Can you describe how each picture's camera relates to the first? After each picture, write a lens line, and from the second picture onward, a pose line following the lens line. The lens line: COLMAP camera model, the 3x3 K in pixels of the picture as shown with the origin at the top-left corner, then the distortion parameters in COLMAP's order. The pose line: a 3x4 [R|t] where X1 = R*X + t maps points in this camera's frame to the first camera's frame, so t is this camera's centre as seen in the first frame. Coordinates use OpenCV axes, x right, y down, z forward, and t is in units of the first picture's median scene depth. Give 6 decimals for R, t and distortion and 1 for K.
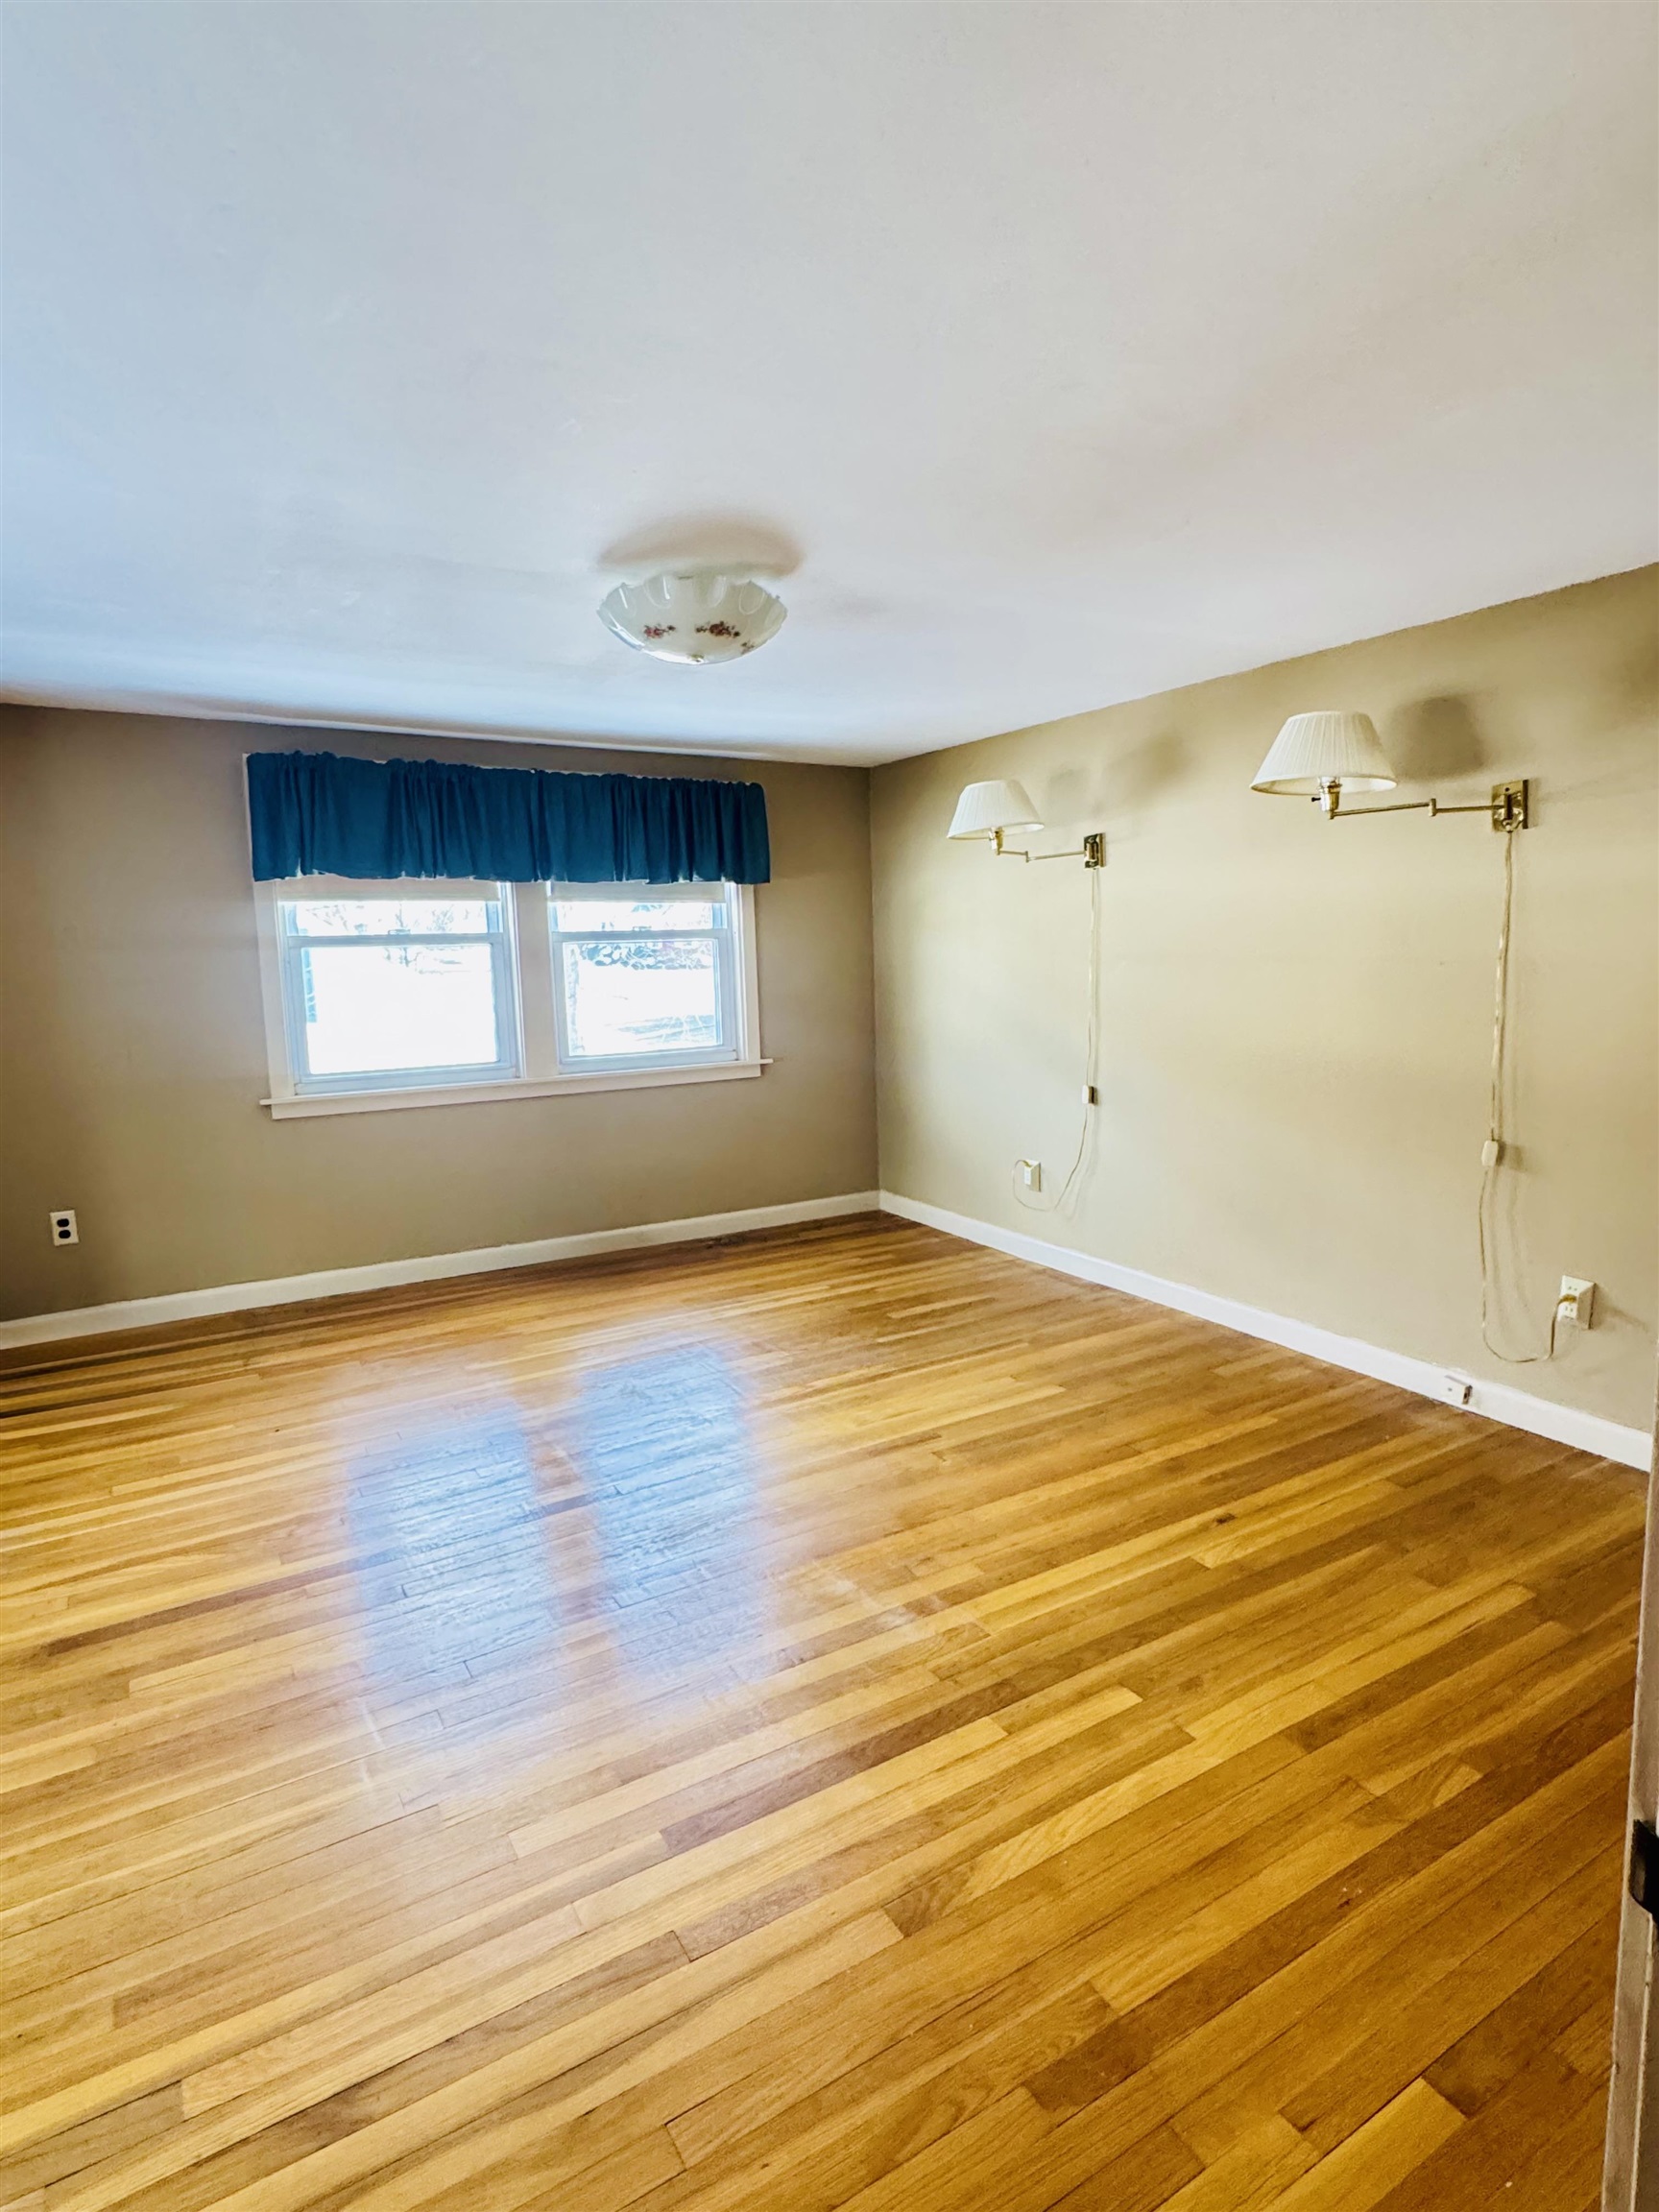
lens RADIAL K [[1178.7, 0, 829.5], [0, 1178.7, 1106.0], [0, 0, 1]] dist [0.000260, -0.000115]
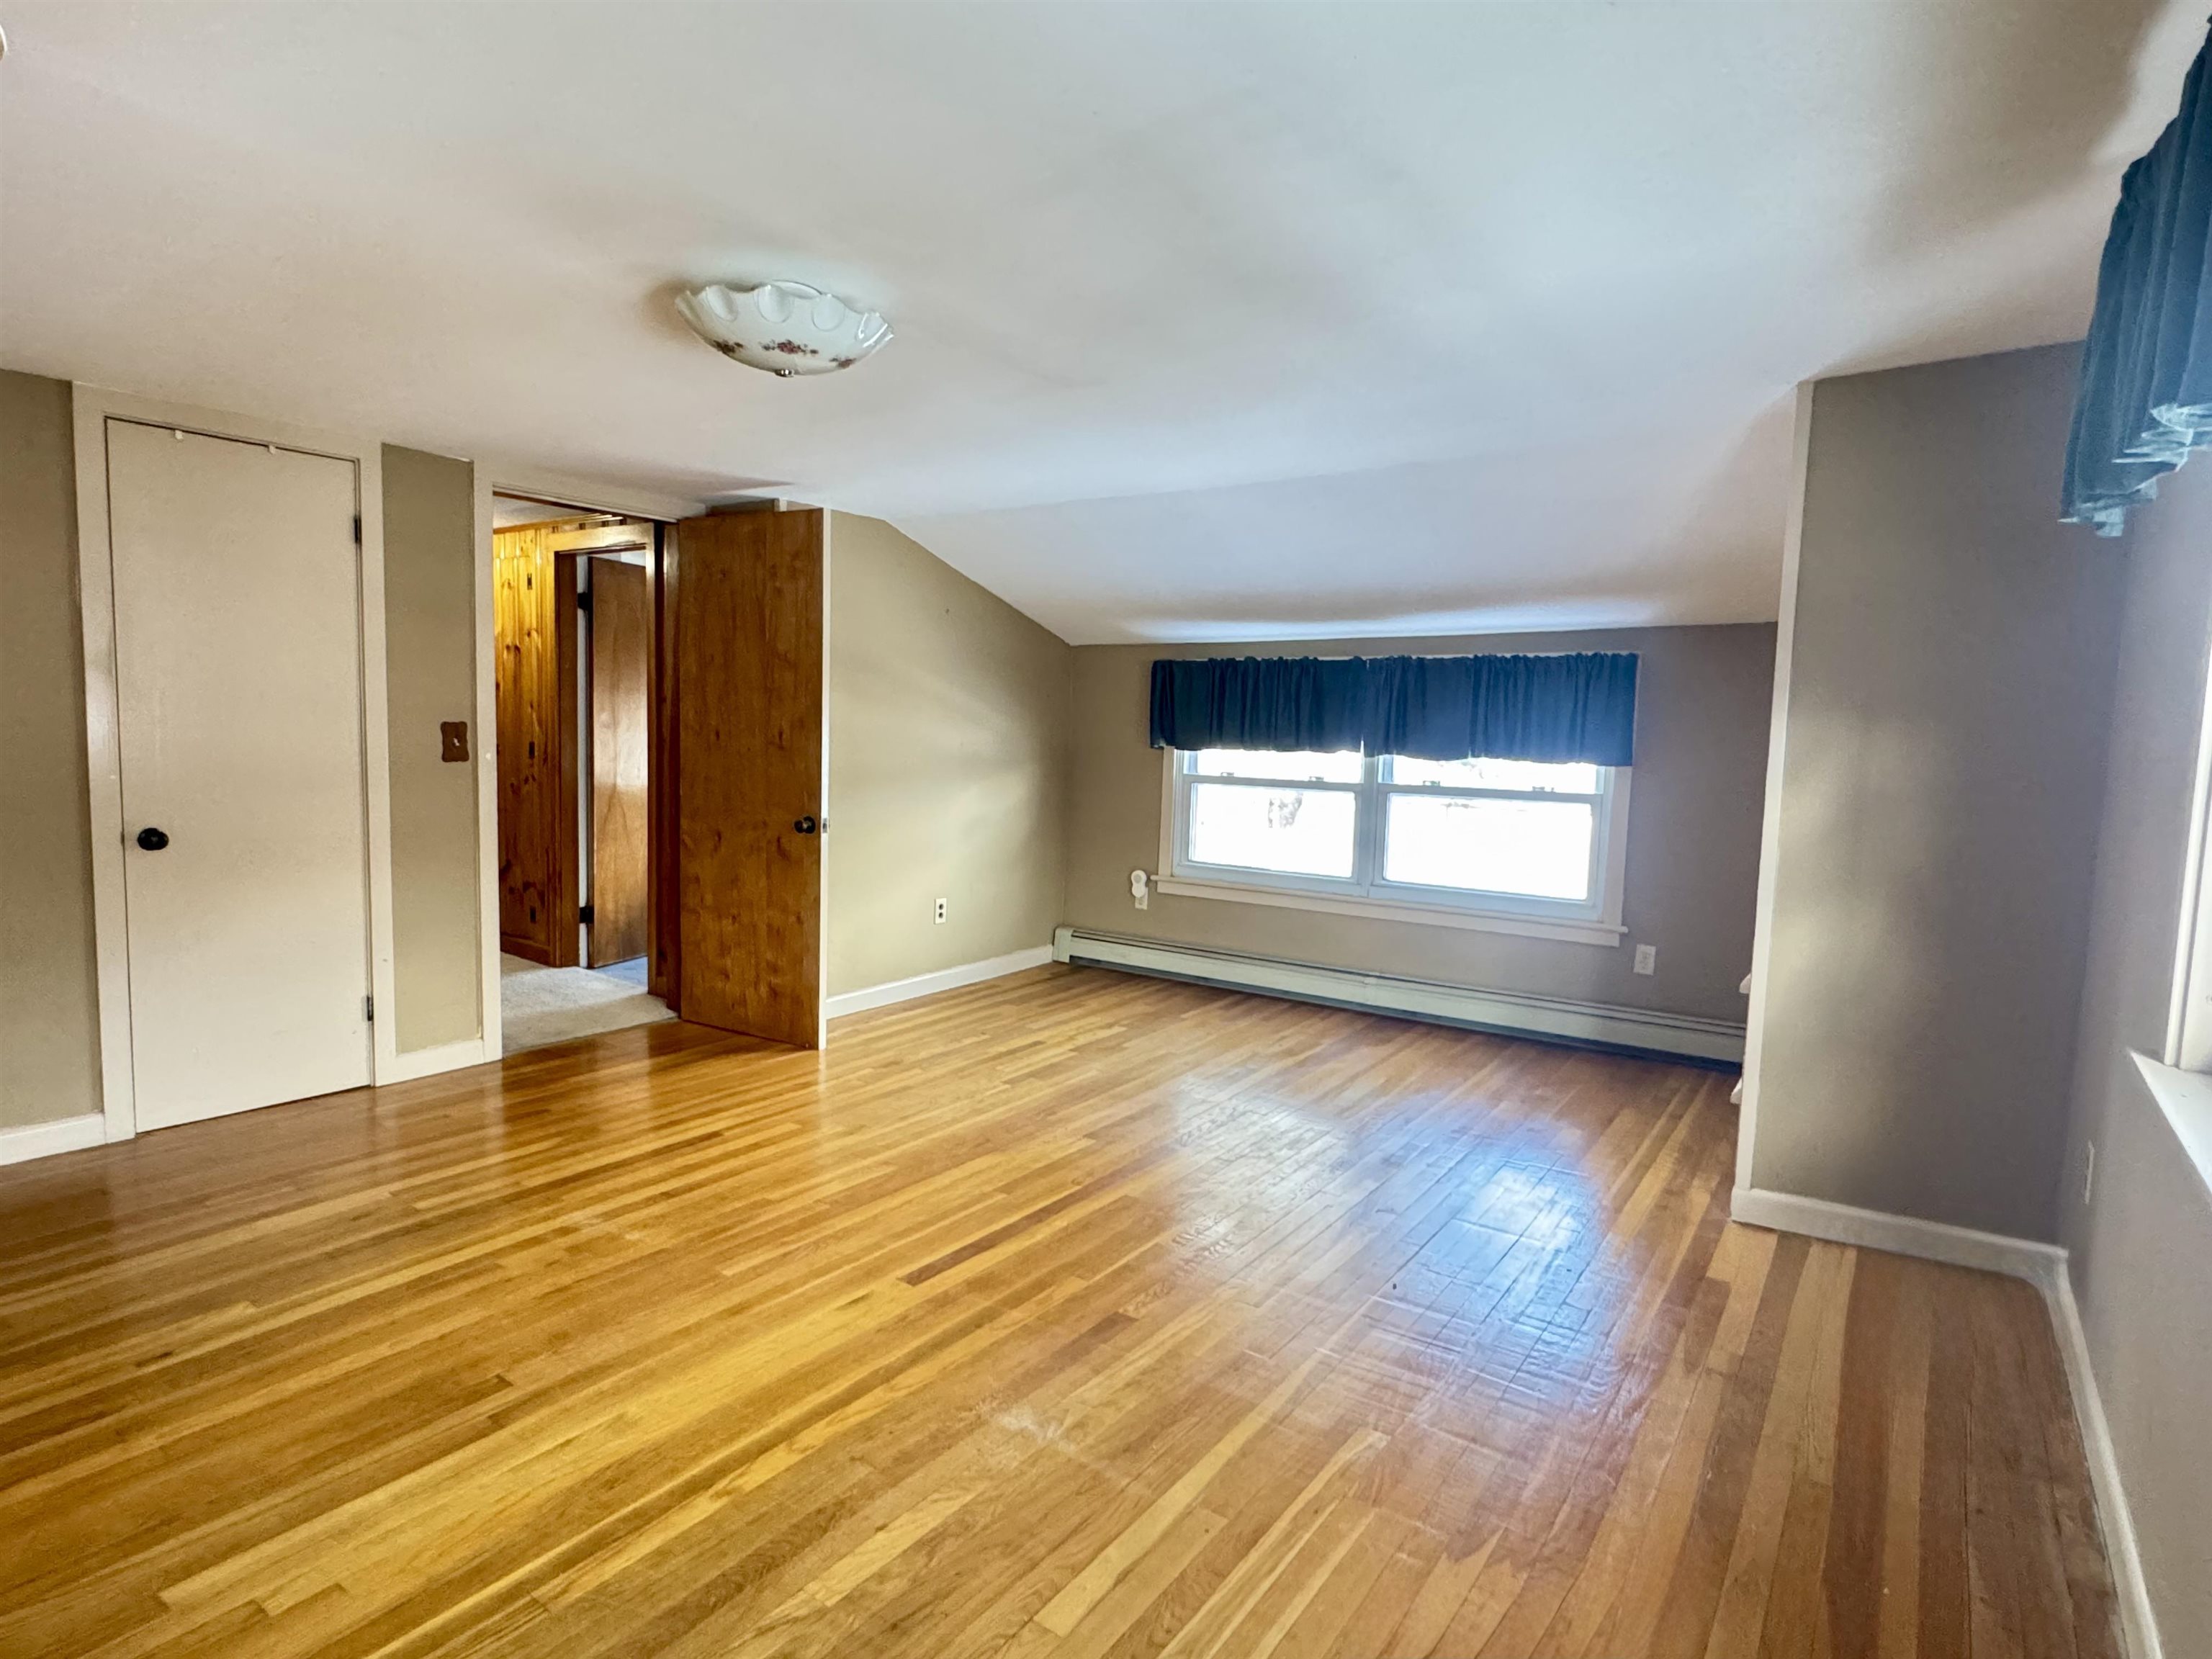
lens RADIAL K [[1178.7, 0, 1106.0], [0, 1178.7, 829.5], [0, 0, 1]] dist [0.000260, -0.000115]
pose [[-0.913100, 0.038433, -0.405920, 0.043872], [-0.057562, 0.973426, 0.221649, -0.278382], [0.403652, 0.225753, -0.886623, 2.155138]]
